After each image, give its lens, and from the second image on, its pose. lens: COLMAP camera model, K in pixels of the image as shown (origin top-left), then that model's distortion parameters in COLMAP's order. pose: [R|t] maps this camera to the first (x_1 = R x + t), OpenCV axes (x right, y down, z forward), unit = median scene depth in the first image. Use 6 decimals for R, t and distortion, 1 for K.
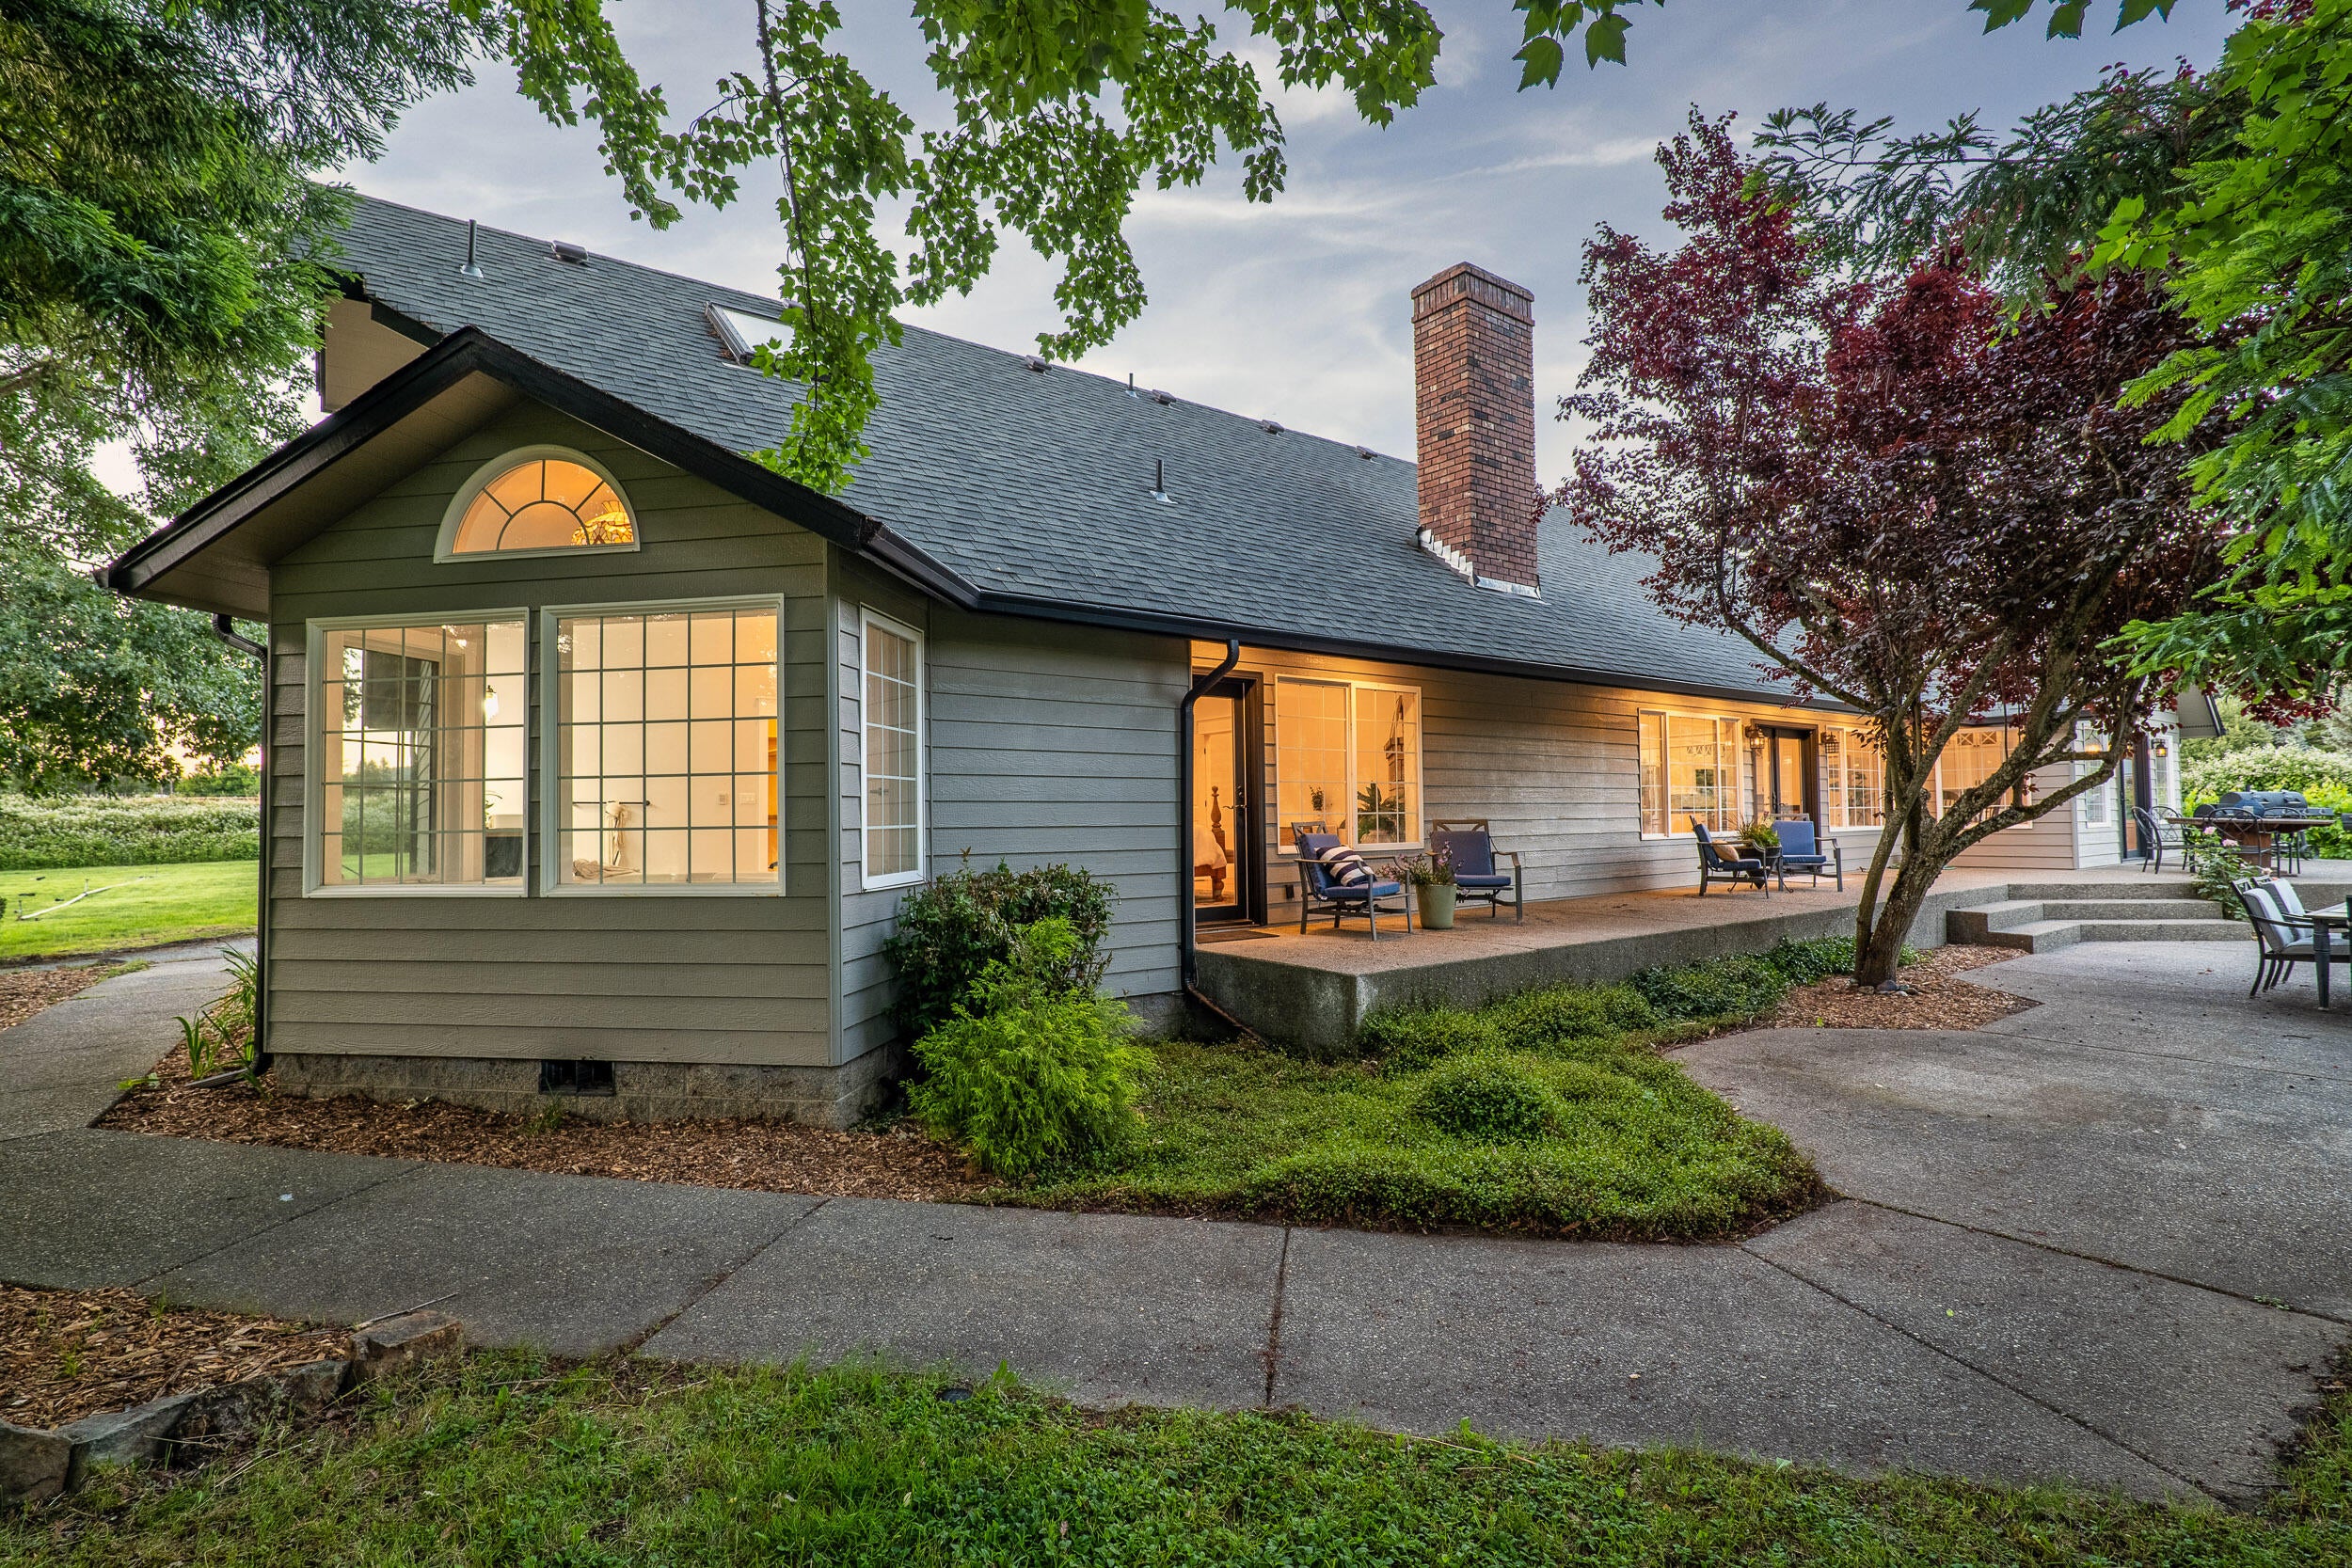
lens RADIAL K [[1098.8, 0, 1176.0], [0, 1098.8, 784.0], [0, 0, 1]] dist [-0.021826, 0.005197]
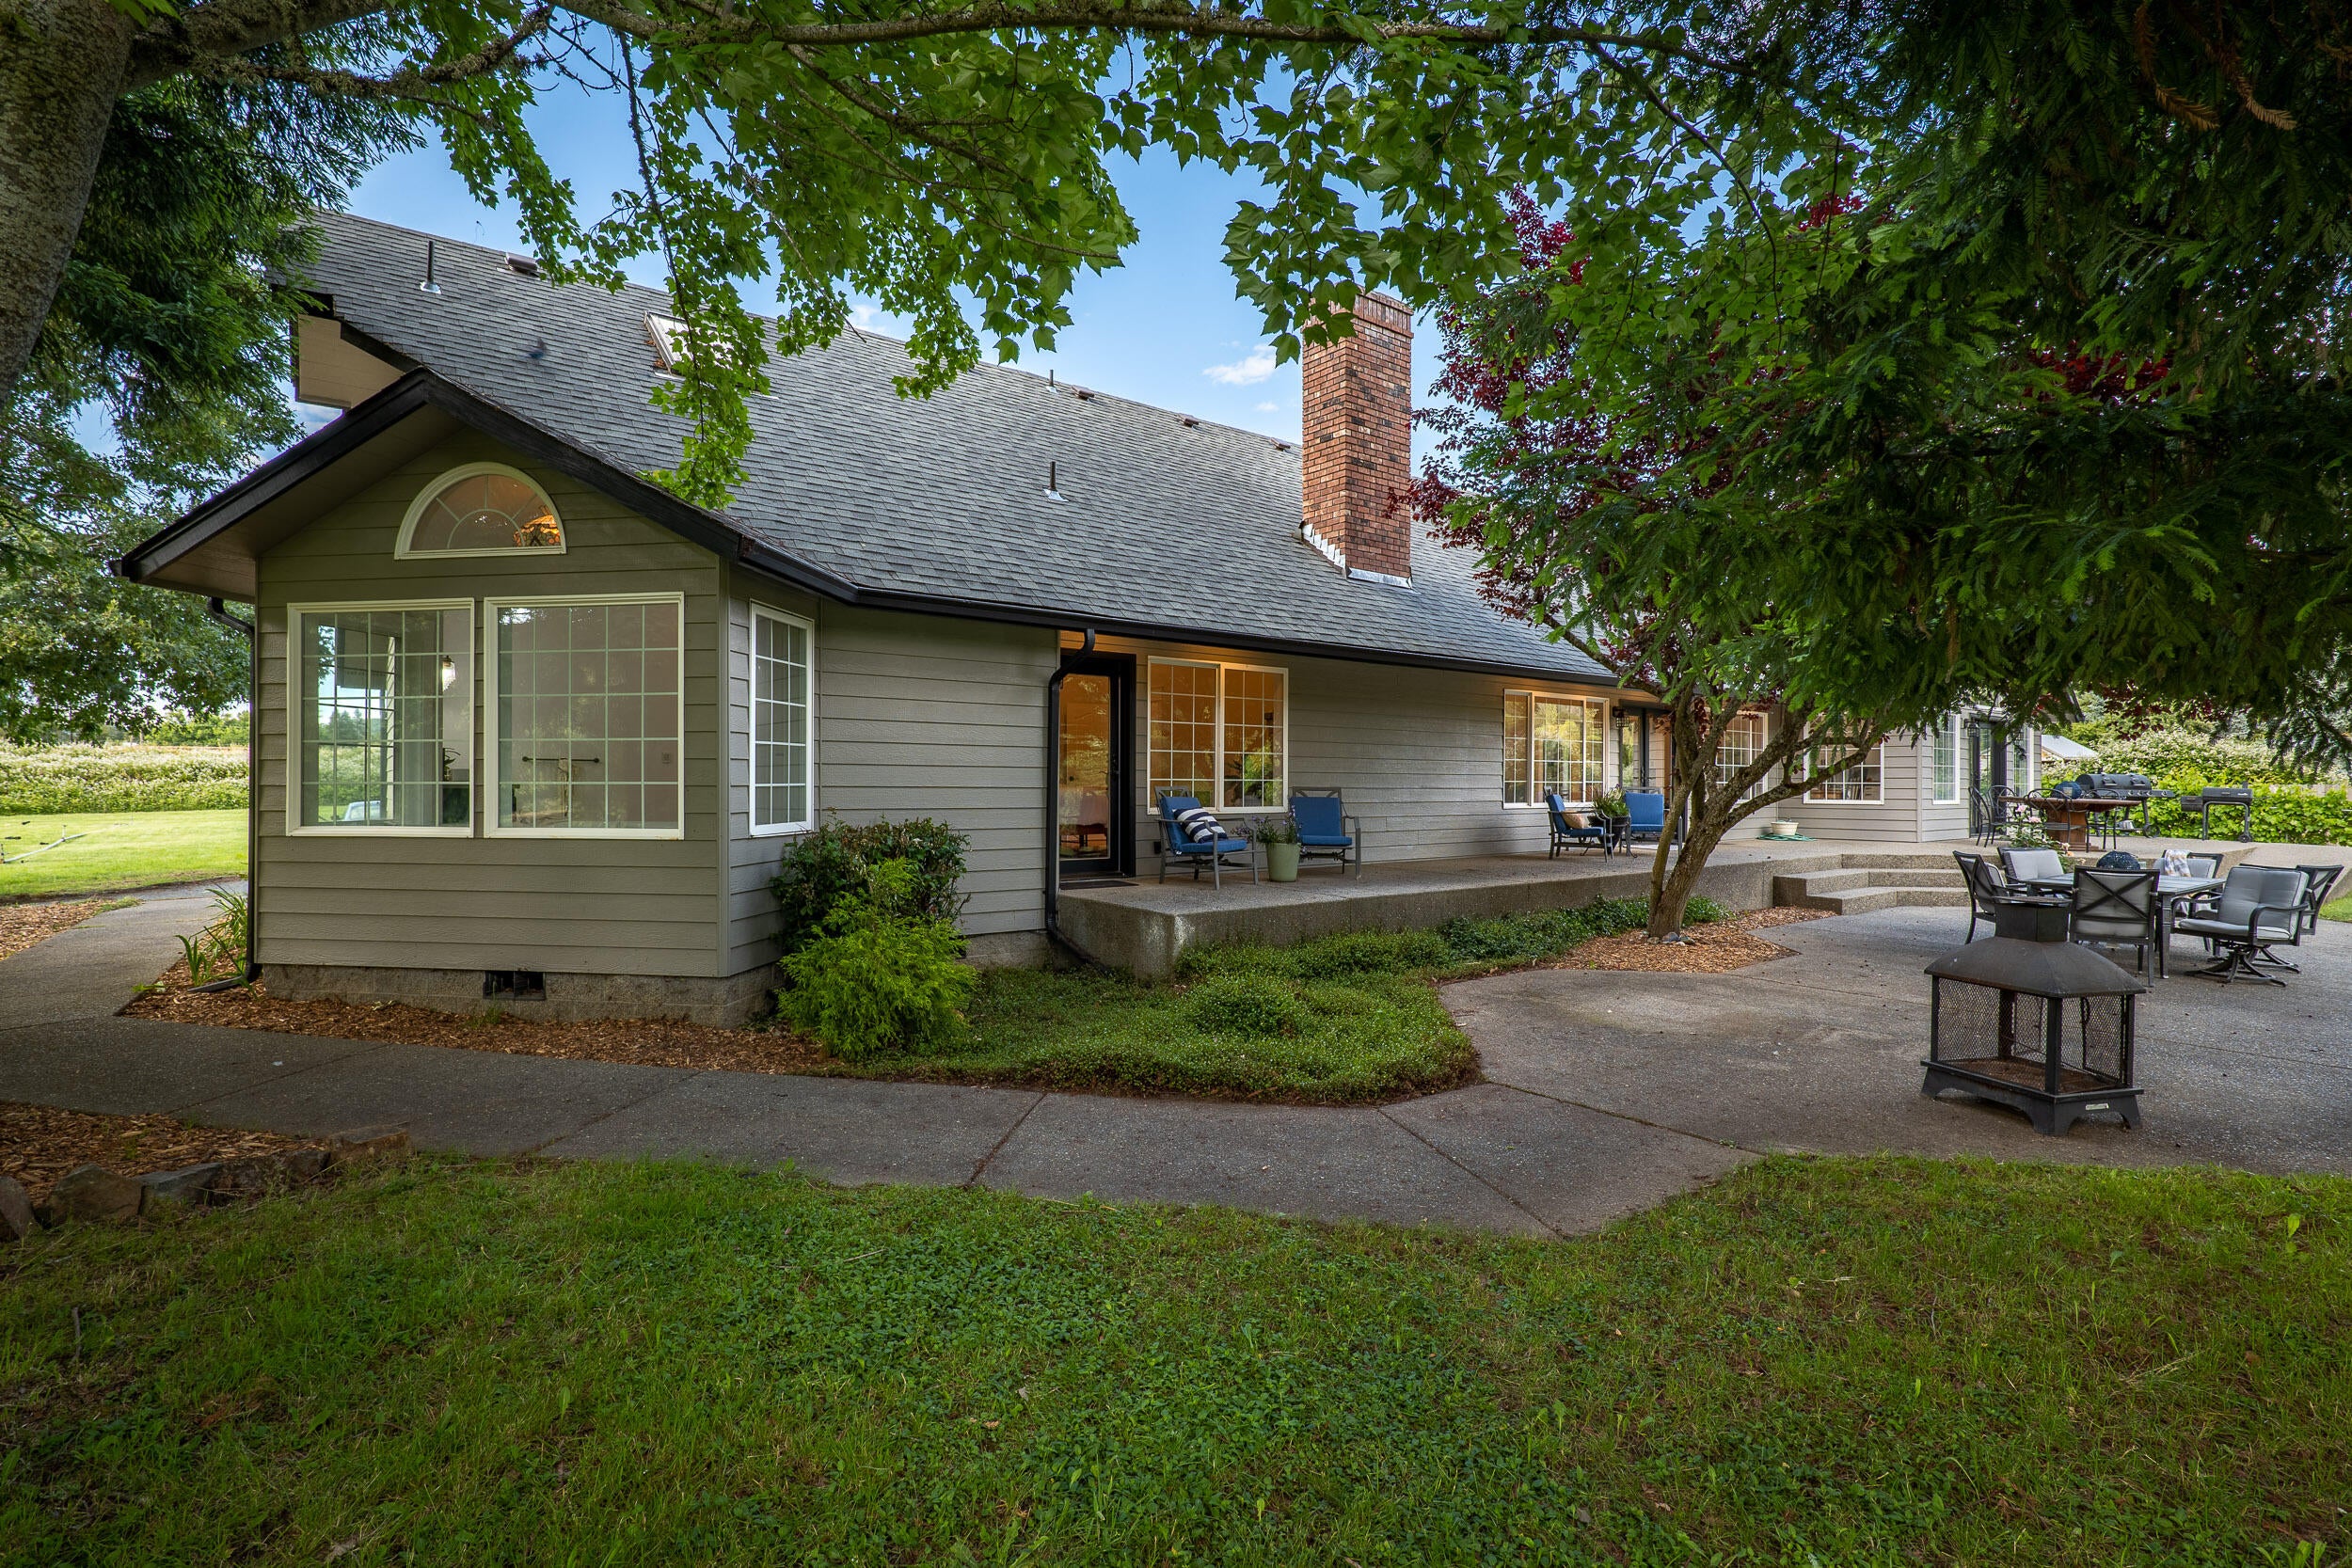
lens RADIAL K [[1098.8, 0, 1176.0], [0, 1098.8, 784.0], [0, 0, 1]] dist [-0.021826, 0.005197]
pose [[0.999747, 0.016036, 0.015803, 0.130754], [-0.016539, 0.999345, 0.032203, -0.006284], [-0.015276, -0.032456, 0.999356, -0.174111]]
